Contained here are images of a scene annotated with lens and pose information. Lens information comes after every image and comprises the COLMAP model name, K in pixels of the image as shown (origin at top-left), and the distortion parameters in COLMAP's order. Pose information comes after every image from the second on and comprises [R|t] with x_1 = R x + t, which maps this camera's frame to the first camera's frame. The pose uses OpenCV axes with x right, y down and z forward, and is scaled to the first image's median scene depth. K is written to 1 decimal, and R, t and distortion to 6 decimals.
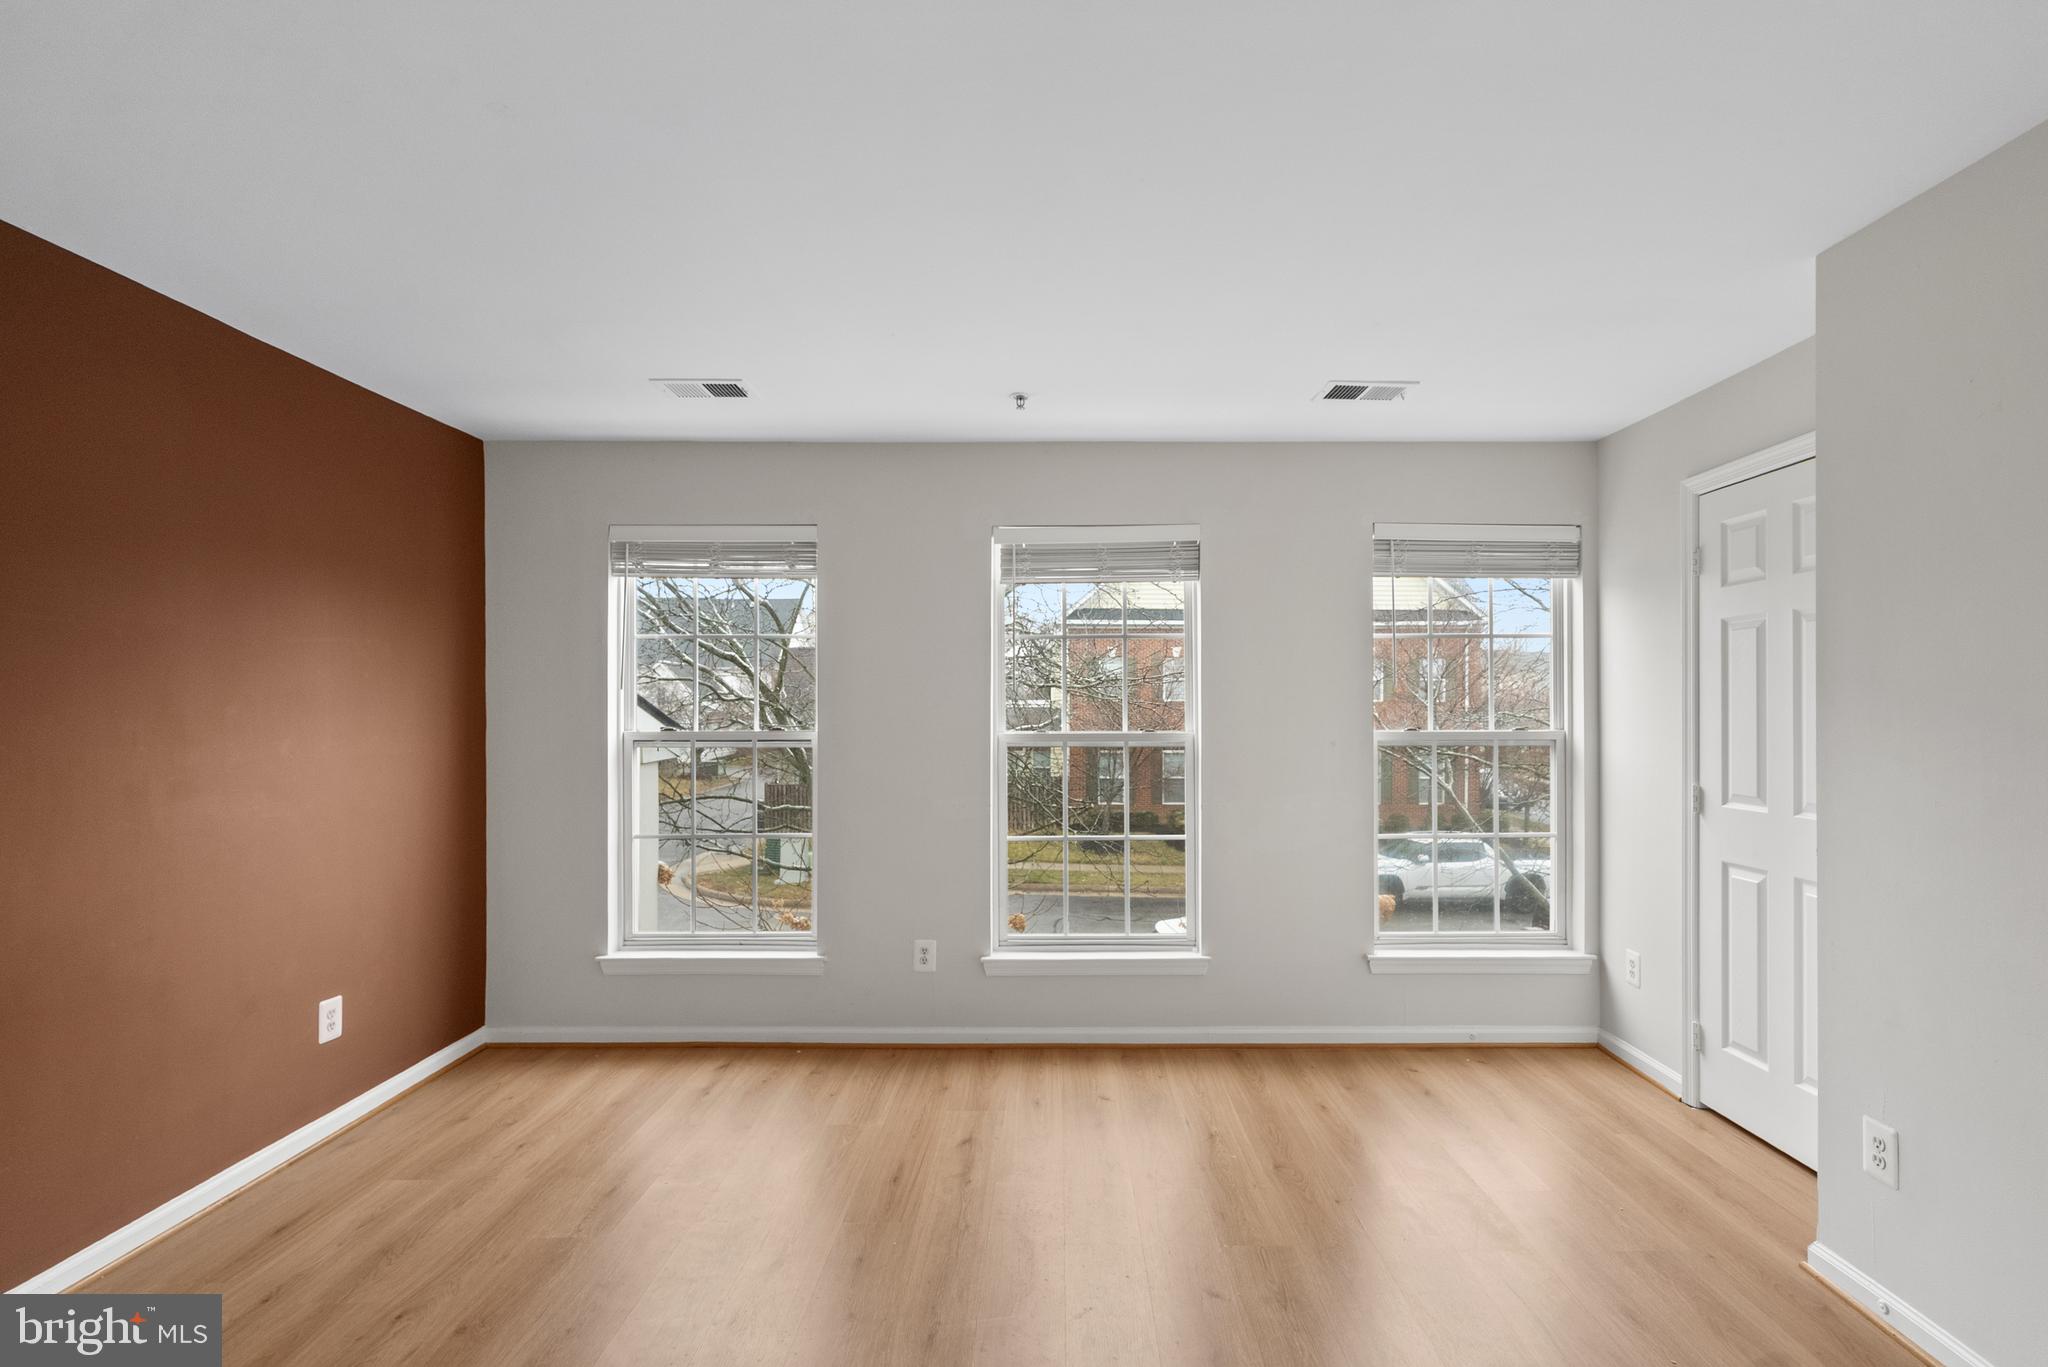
lens RADIAL K [[933.3, 0, 1027.4], [0, 933.3, 687.5], [0, 0, 1]] dist [-0.000294, 0.001038]
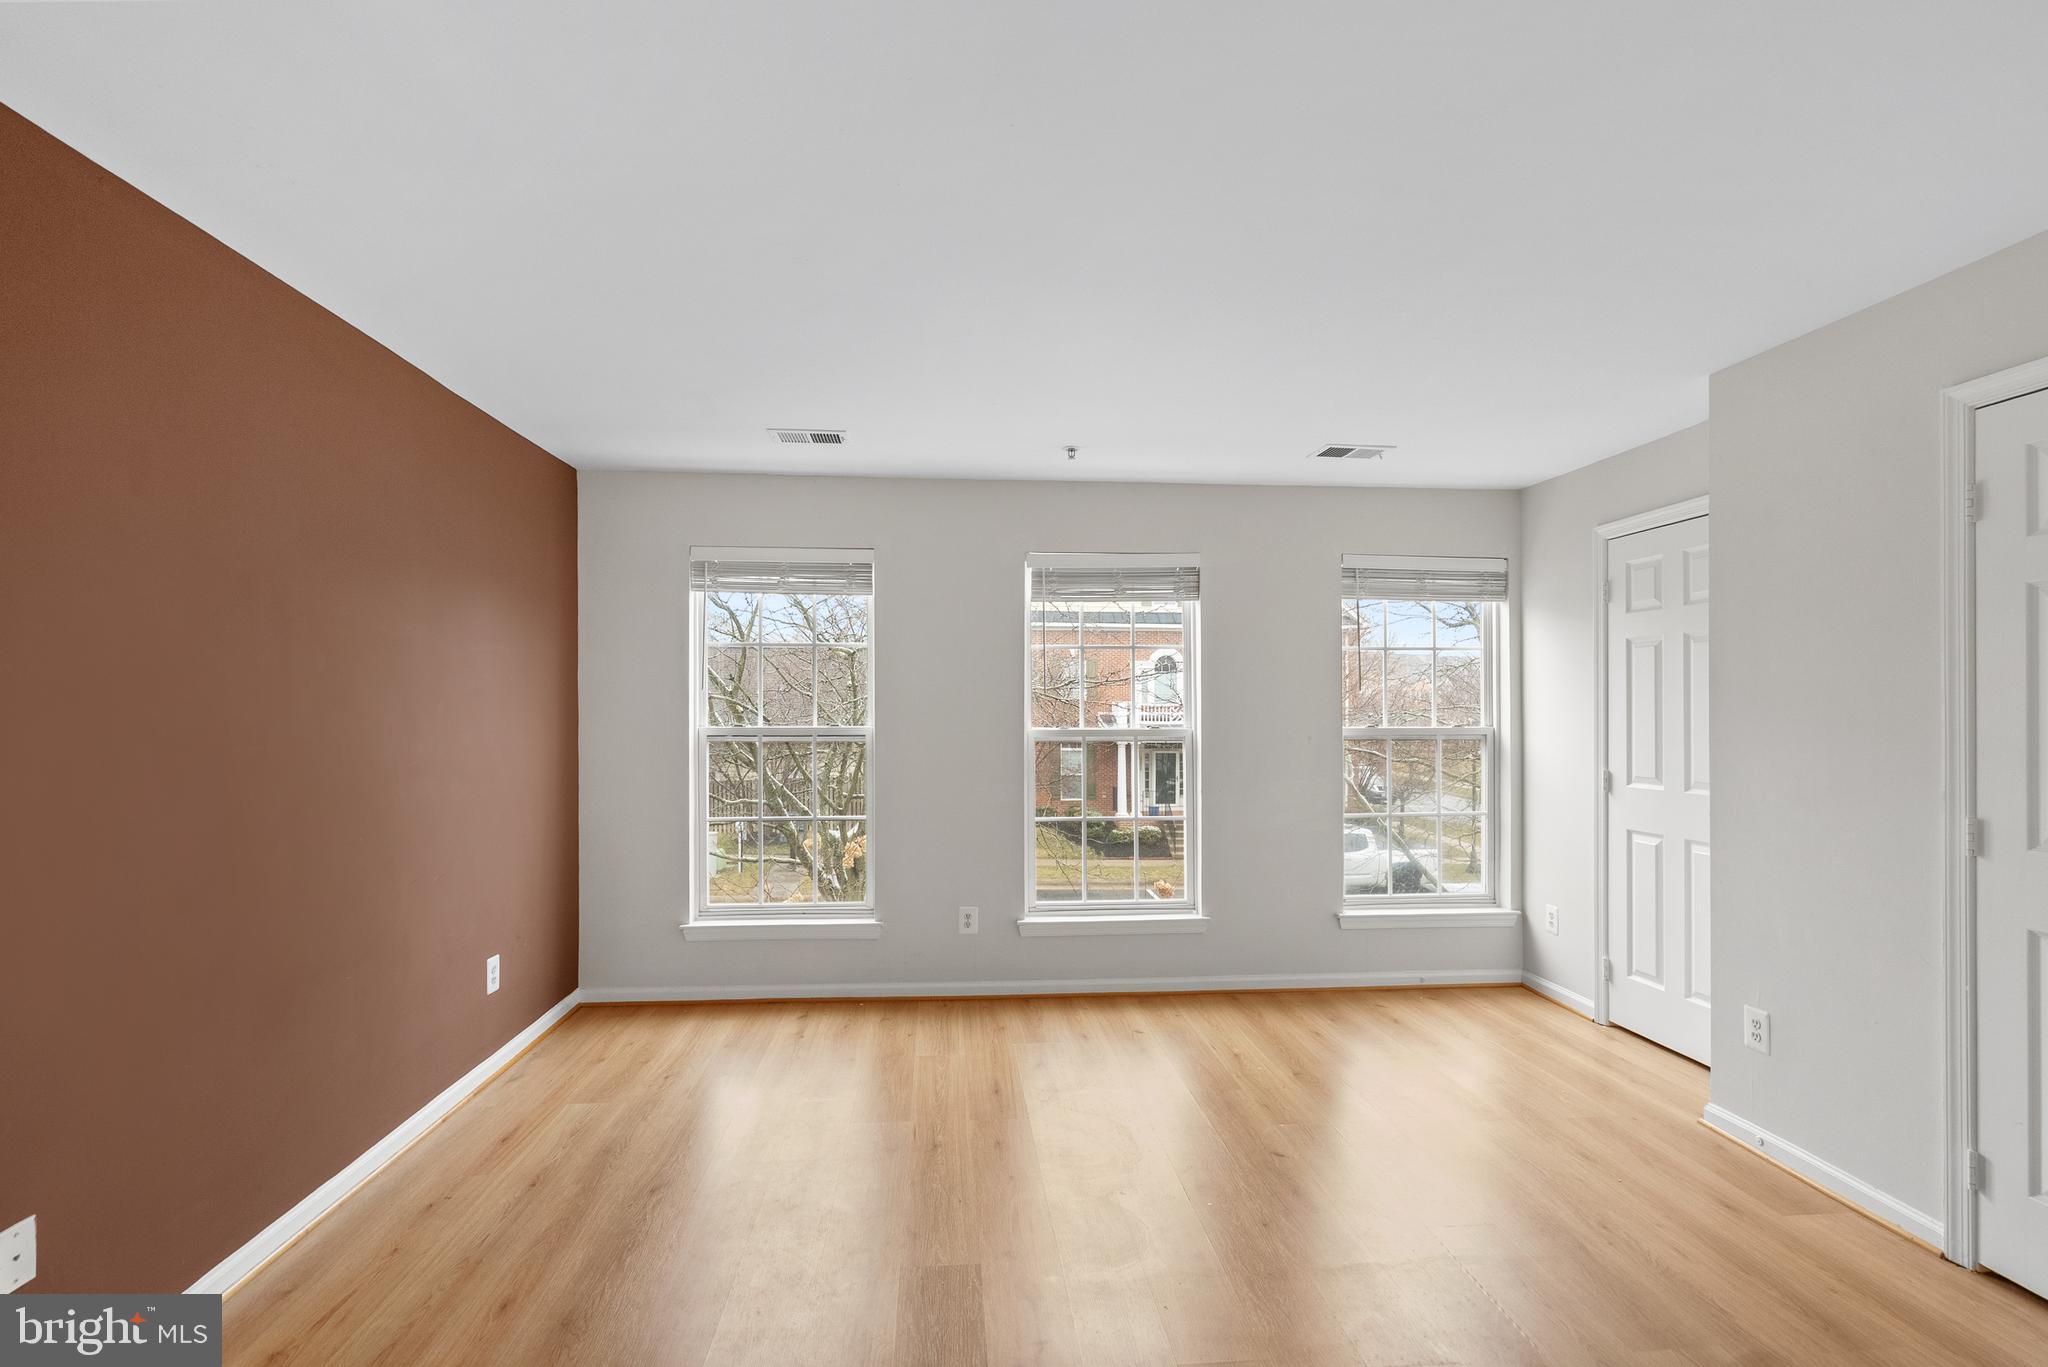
lens RADIAL K [[880.0, 0, 1024.0], [0, 880.0, 683.5], [0, 0, 1]] dist [-0.002431, 0.000221]
pose [[0.997430, 0.003759, 0.071547, -0.131110], [-0.003354, 0.999978, -0.005768, -0.001999], [-0.071567, 0.005513, 0.997421, -0.110116]]
